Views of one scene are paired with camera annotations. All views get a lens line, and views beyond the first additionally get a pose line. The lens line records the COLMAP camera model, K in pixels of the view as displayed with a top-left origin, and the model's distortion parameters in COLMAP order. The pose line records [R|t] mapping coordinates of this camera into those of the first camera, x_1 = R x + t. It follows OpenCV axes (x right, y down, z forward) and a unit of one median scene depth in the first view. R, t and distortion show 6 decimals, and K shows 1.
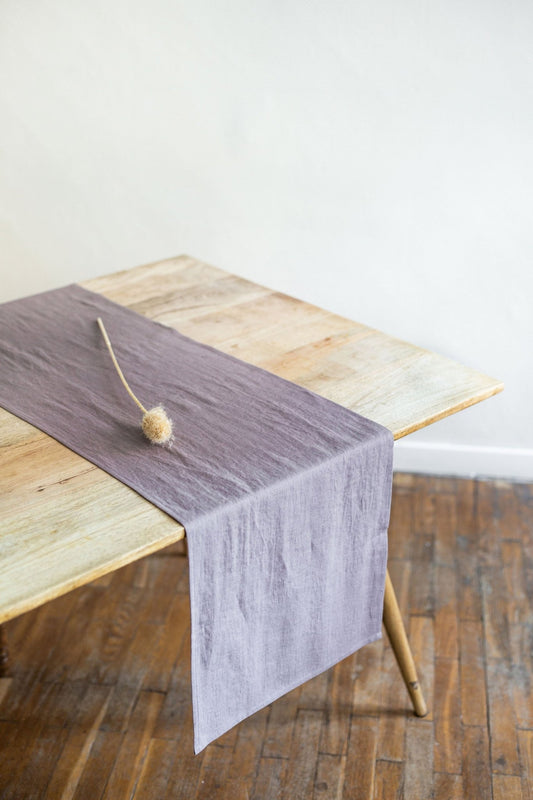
lens RADIAL K [[1104.8, 0, 251.1], [0, 1104.8, 400.3], [0, 0, 1]] dist [0.022376, 0.055516]
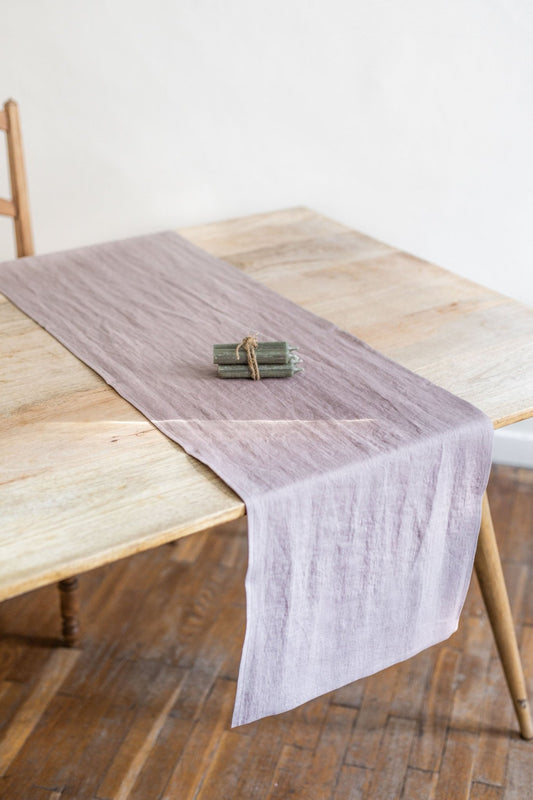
lens RADIAL K [[1138.8, 0, 266.5], [0, 1138.8, 400.0], [0, 0, 1]] dist [0.013168, 0.066614]
pose [[0.992813, 0.077237, -0.091417, 0.008856], [-0.076438, 0.996999, 0.012218, 0.020010], [0.092086, -0.005142, 0.995738, 0.071216]]
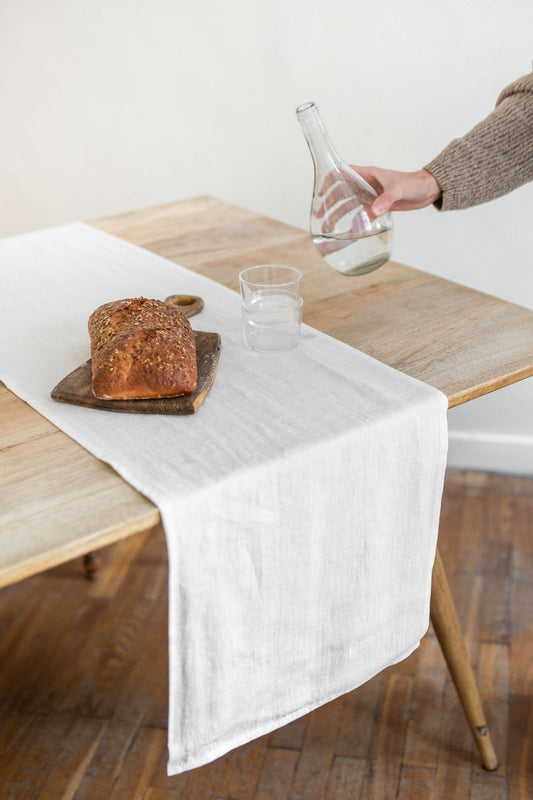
lens RADIAL K [[1153.3, 0, 256.2], [0, 1153.3, 397.4], [0, 0, 1]] dist [0.021887, 0.046226]
pose [[0.998029, 0.012076, -0.061585, 0.034737], [-0.012987, 0.999812, -0.014404, 0.034273], [0.061400, 0.015175, 0.997998, 0.164146]]
